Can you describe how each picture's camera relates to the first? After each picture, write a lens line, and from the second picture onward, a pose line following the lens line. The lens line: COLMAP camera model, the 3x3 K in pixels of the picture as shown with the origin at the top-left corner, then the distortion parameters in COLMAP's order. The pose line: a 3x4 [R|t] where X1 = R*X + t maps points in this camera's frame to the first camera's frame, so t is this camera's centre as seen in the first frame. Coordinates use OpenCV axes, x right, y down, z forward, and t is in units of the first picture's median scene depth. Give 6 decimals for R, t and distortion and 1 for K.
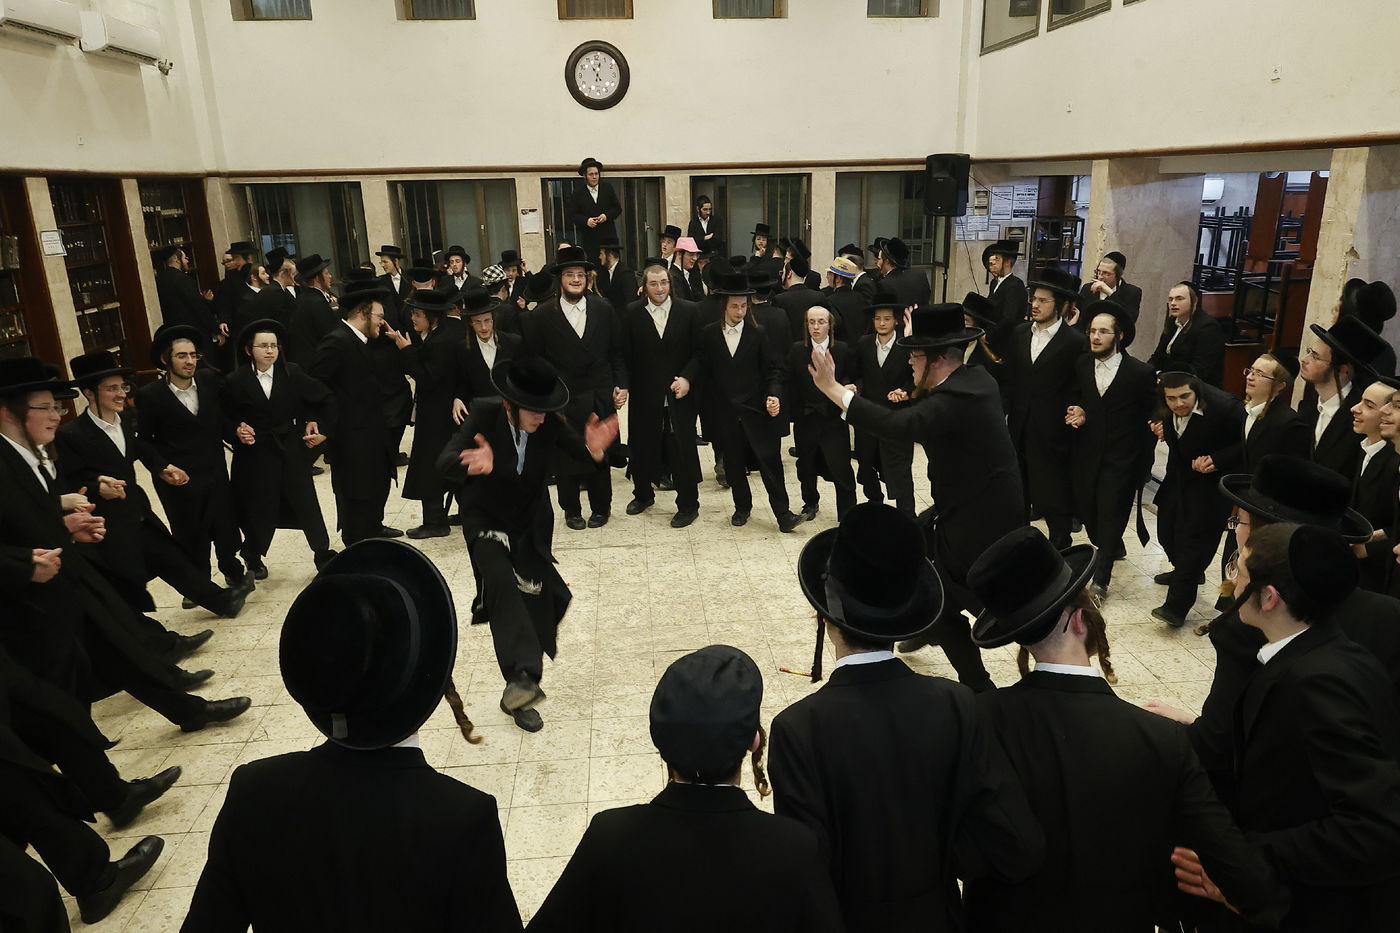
lens RADIAL K [[951.4, 0, 703.0], [0, 951.4, 466.3], [0, 0, 1]] dist [0.017071, 0.002606]
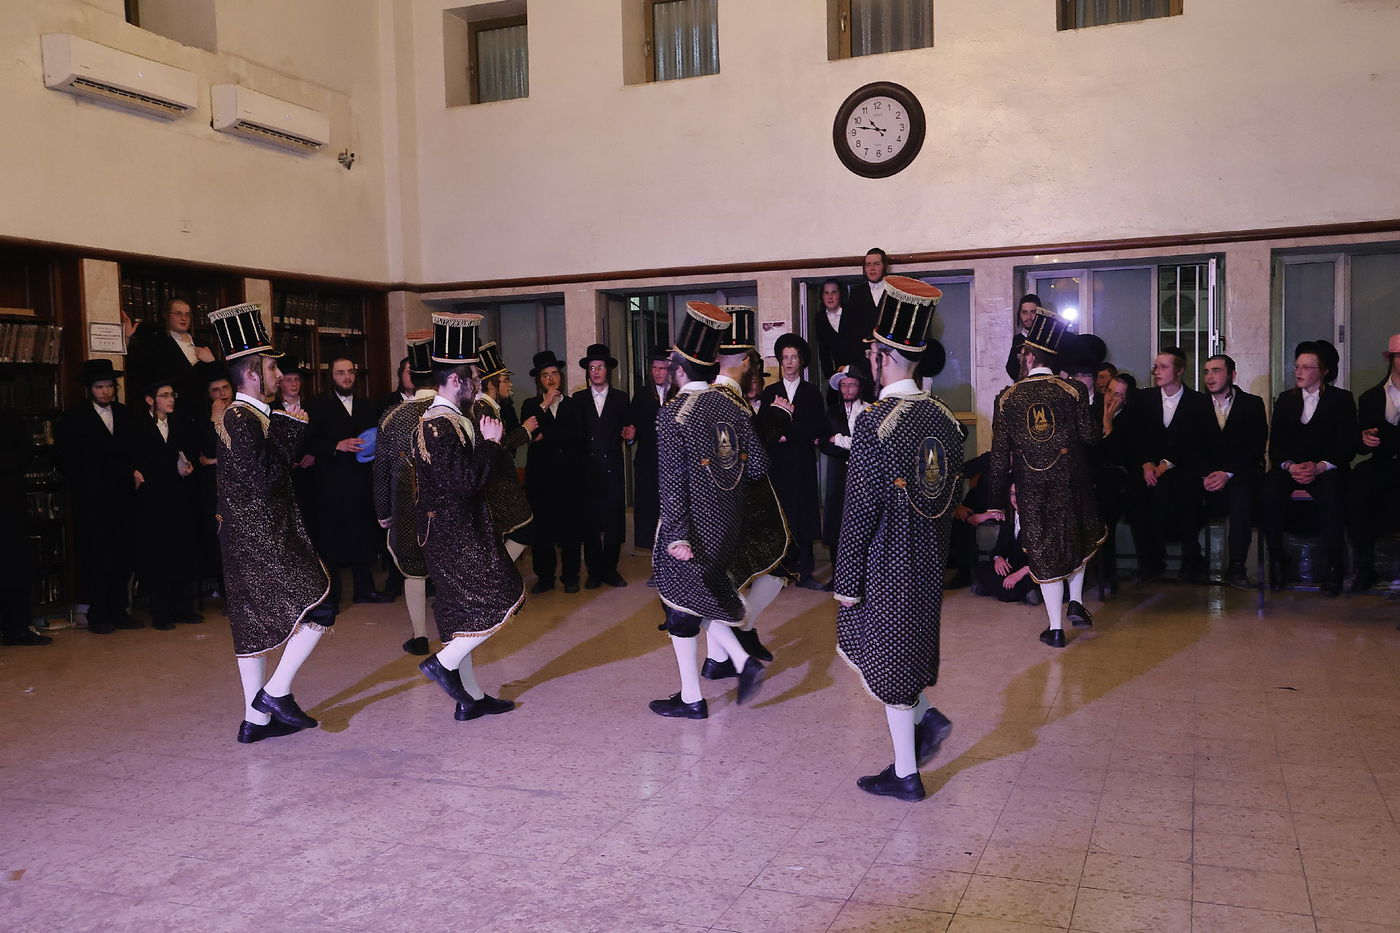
lens RADIAL K [[1284.5, 0, 701.1], [0, 1284.5, 460.2], [0, 0, 1]] dist [0.048646, 0.000000]
pose [[0.895688, 0.020476, -0.444211, 0.200103], [-0.122011, 0.971918, -0.201217, 0.021481], [0.427617, 0.234427, 0.873034, 0.207719]]
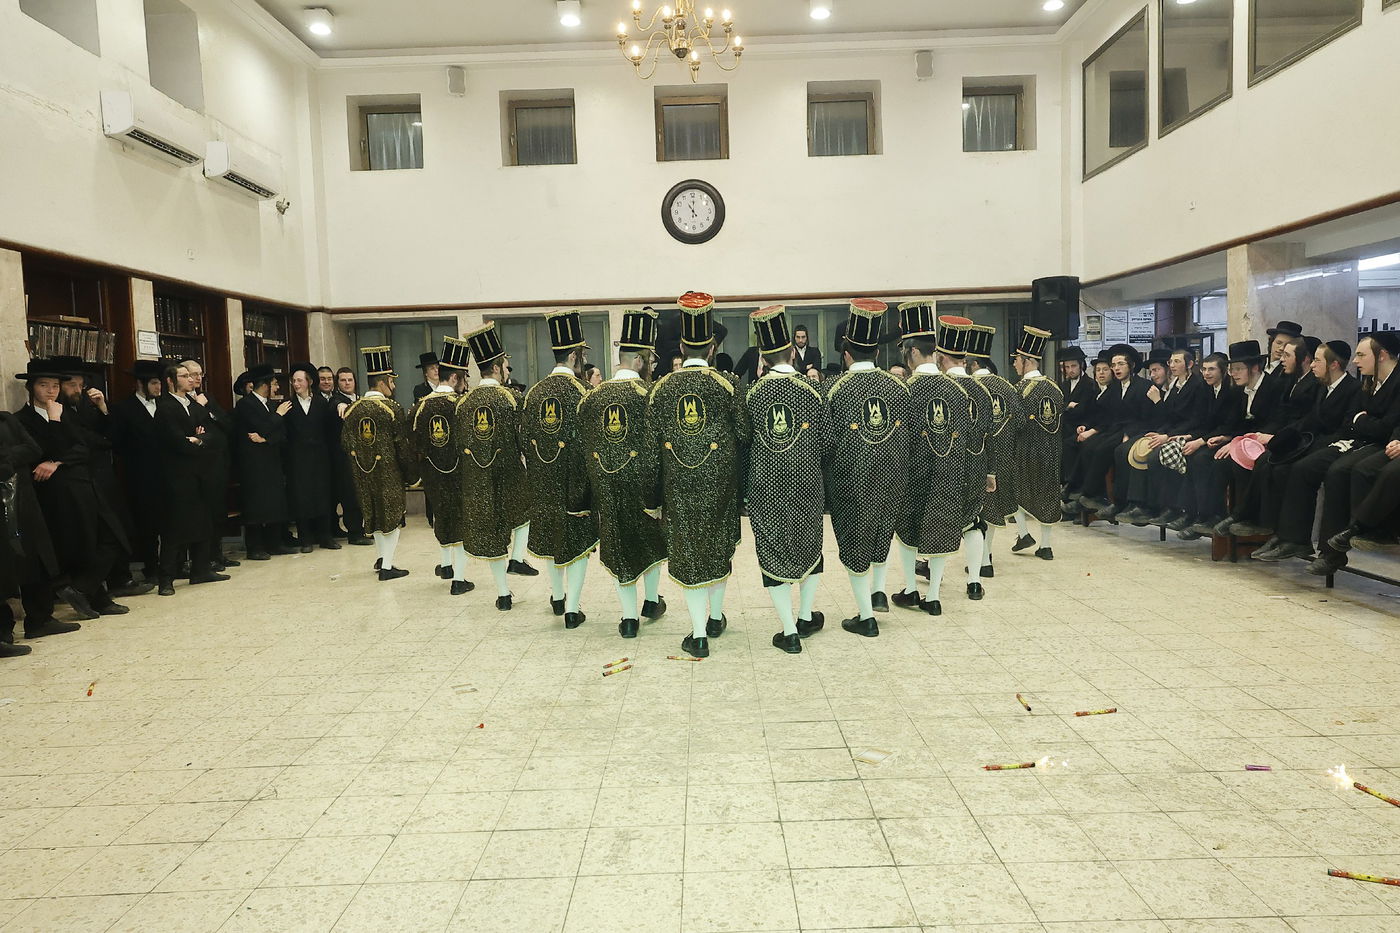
lens RADIAL K [[951.4, 0, 705.2], [0, 951.4, 465.0], [0, 0, 1]] dist [0.017071, 0.002606]
pose [[0.996371, -0.006350, -0.084881, -0.014608], [-0.012206, 0.976249, -0.216306, 0.073561], [0.084239, 0.216557, 0.972629, 0.082875]]
